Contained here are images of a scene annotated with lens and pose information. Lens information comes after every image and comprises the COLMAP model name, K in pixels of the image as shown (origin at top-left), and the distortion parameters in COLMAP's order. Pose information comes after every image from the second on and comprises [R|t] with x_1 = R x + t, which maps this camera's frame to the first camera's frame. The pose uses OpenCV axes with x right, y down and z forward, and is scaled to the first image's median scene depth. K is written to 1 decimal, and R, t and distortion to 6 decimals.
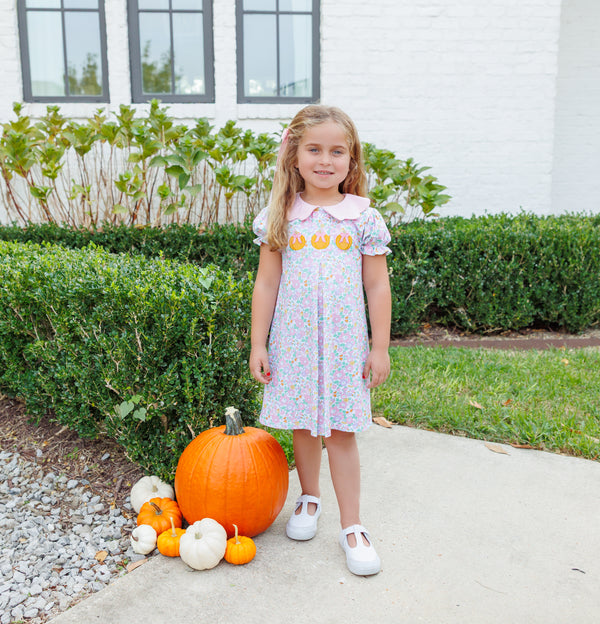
lens RADIAL K [[725.5, 0, 290.8], [0, 725.5, 309.5], [0, 0, 1]] dist [0.002159, -0.003850]
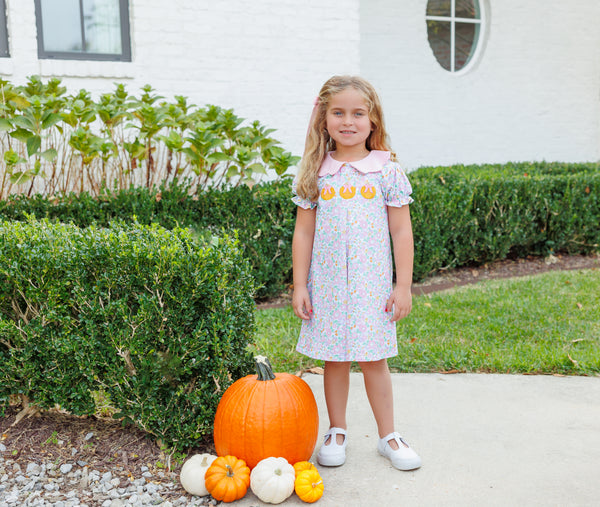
lens RADIAL K [[814.4, 0, 379.1], [0, 814.4, 252.3], [0, 0, 1]] dist [-0.005498, 0.009193]
pose [[0.895604, -0.071047, 0.439143, -0.352878], [0.090586, 0.995607, -0.023670, 0.024151], [-0.435532, 0.060980, 0.898105, -0.117449]]
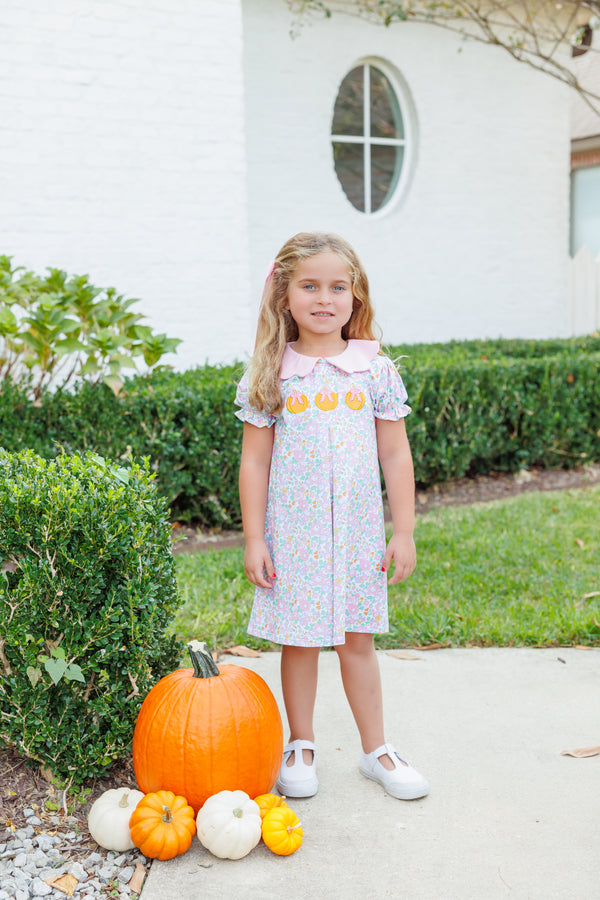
lens RADIAL K [[1136.1, 0, 299.3], [0, 1136.1, 463.9], [0, 0, 1]] dist [0.005227, 0.007363]
pose [[0.869088, -0.090655, 0.486279, -0.427216], [0.113346, 0.993404, -0.017378, -0.006980], [-0.481496, 0.070221, 0.873631, -0.041481]]
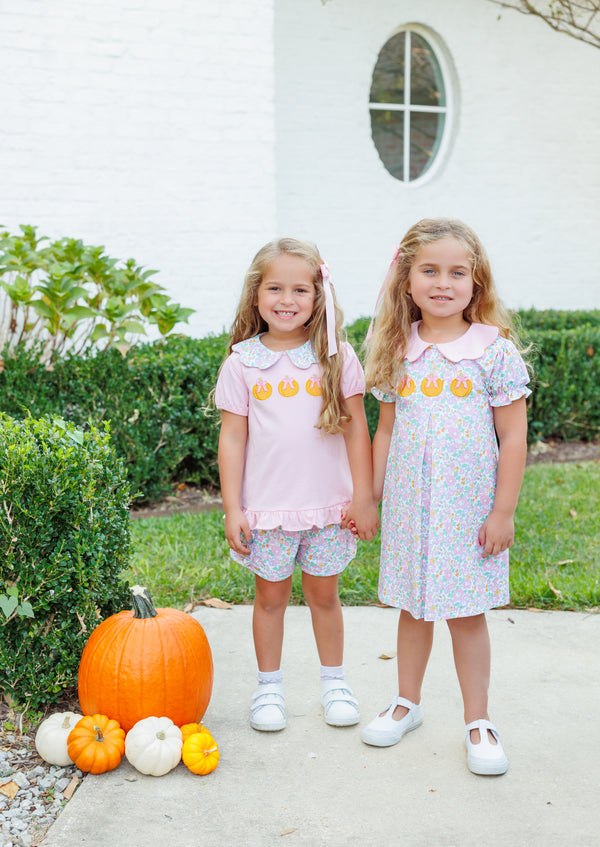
lens RADIAL K [[1157.9, 0, 290.8], [0, 1157.9, 463.9], [0, 0, 1]] dist [0.014356, -0.044705]
pose [[0.901788, -0.083207, 0.424094, -0.377721], [0.089276, 0.995991, 0.005577, 0.005770], [-0.422858, 0.032832, 0.905601, -0.204220]]
